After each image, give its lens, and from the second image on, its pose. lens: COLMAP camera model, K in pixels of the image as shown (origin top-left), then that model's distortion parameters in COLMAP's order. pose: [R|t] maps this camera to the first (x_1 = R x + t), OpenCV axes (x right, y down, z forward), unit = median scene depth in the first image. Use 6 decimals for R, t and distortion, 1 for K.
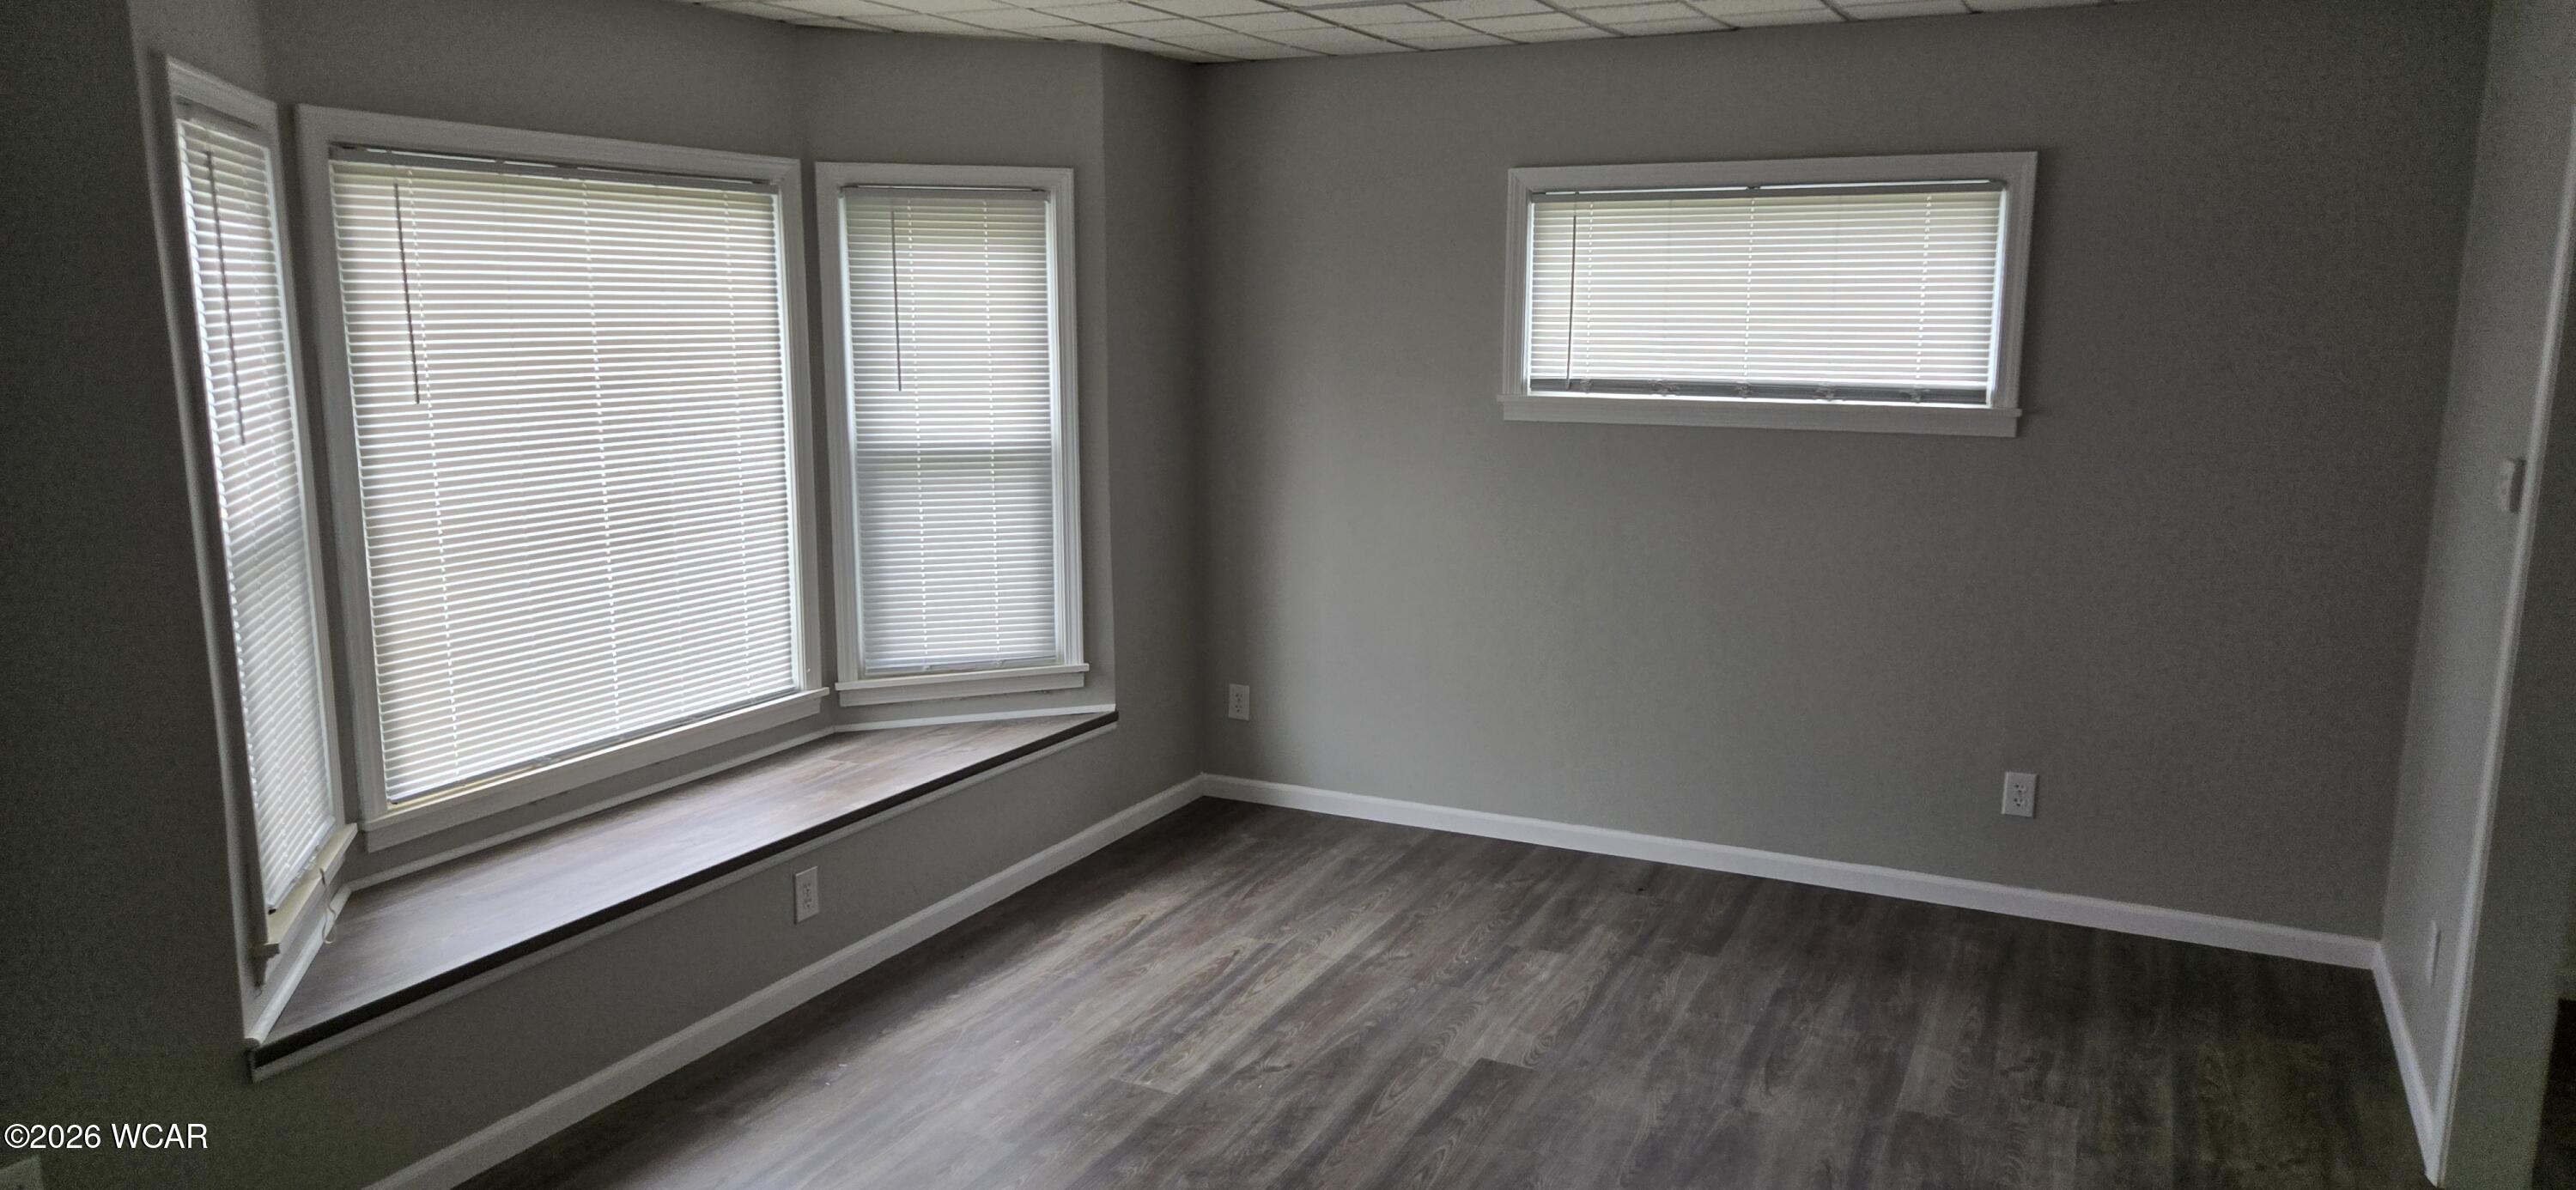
lens RADIAL K [[1726.2, 0, 1288.0], [0, 1726.2, 595.0], [0, 0, 1]] dist [0.077272, -0.051416]
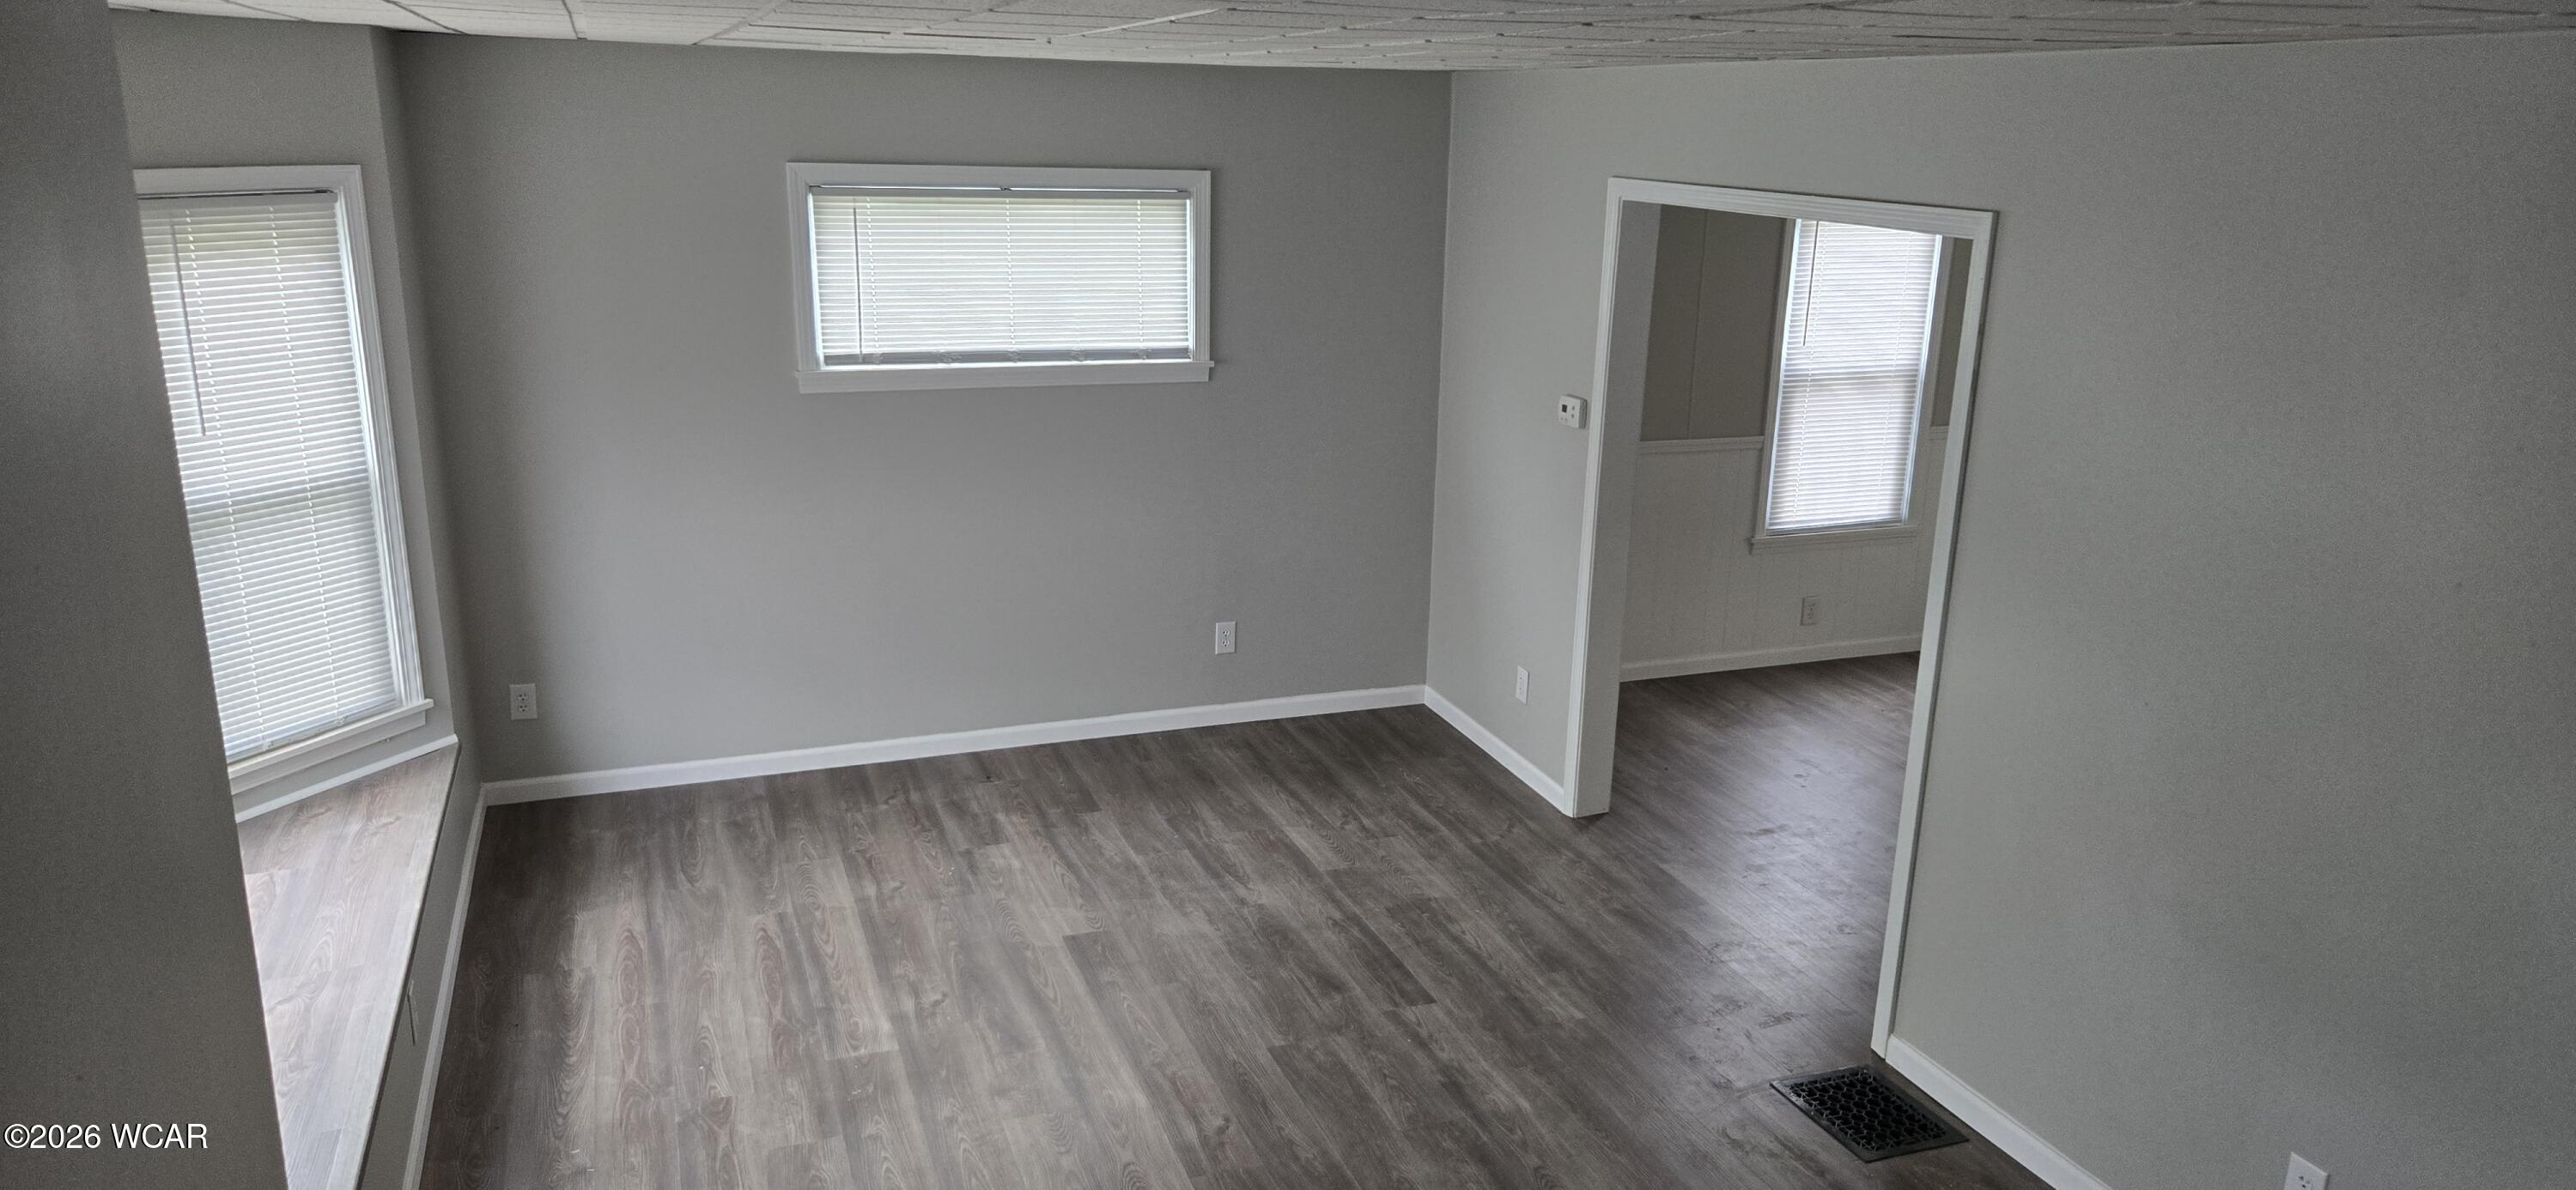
lens RADIAL K [[1726.2, 0, 1288.0], [0, 1726.2, 595.0], [0, 0, 1]] dist [0.077272, -0.051416]
pose [[0.683903, -0.183245, 0.706186, -0.504944], [0.106570, 0.982653, 0.151777, -0.120987], [-0.721748, -0.028543, 0.691567, 0.021573]]
